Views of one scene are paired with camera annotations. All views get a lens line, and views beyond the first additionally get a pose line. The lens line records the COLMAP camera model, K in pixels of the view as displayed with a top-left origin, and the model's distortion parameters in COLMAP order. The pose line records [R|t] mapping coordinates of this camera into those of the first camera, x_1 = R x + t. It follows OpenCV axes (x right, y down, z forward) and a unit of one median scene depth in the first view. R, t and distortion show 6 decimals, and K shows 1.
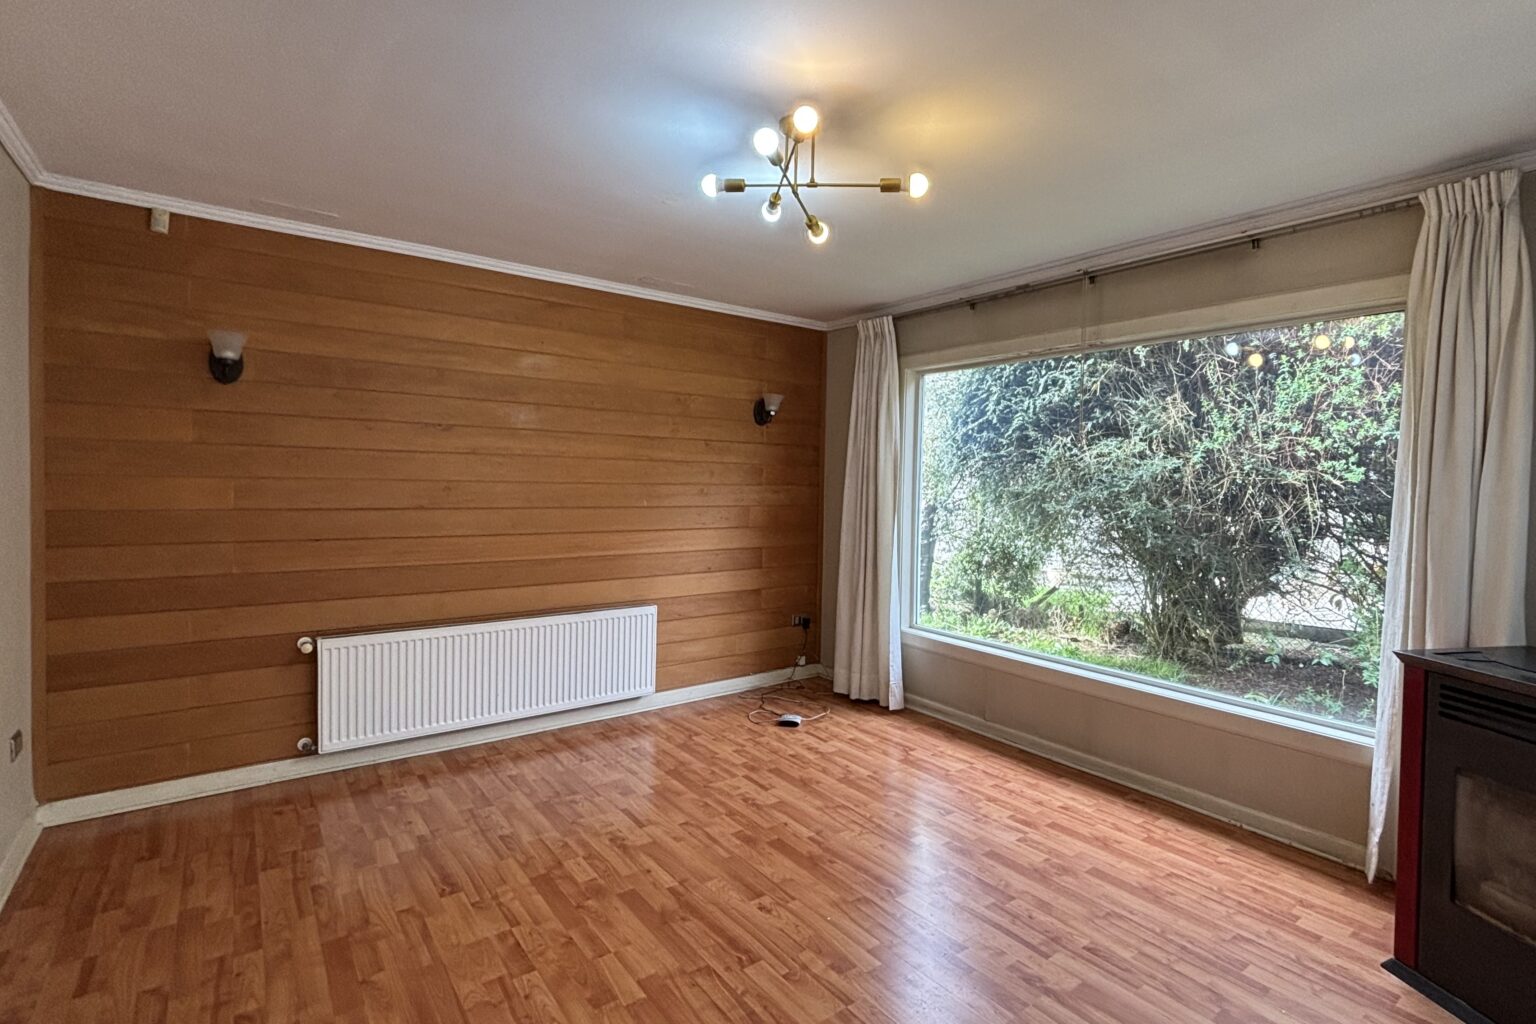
lens RADIAL K [[728.4, 0, 768.0], [0, 728.4, 512.0], [0, 0, 1]] dist [0.010581, 0.001014]
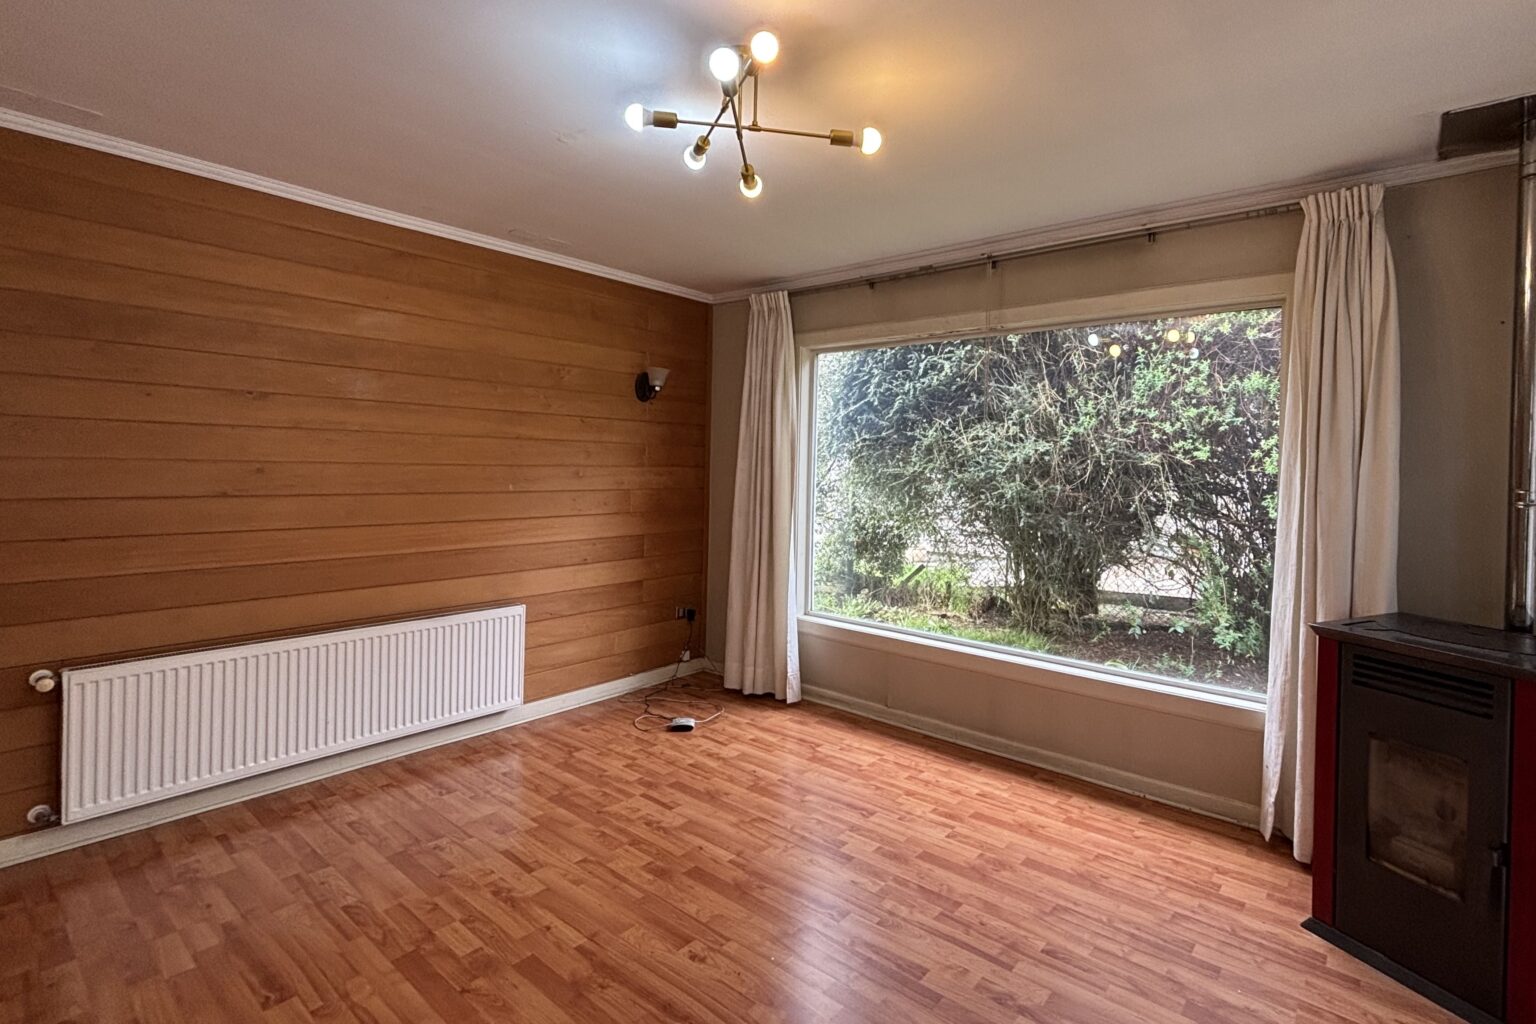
lens RADIAL K [[723.0, 0, 772.7], [0, 723.0, 479.2], [0, 0, 1]] dist [0.001515, 0.005897]
pose [[0.971789, -0.004366, 0.235810, -0.092302], [0.009053, 0.999782, -0.018796, -0.004240], [-0.235677, 0.020400, 0.971617, 0.107232]]
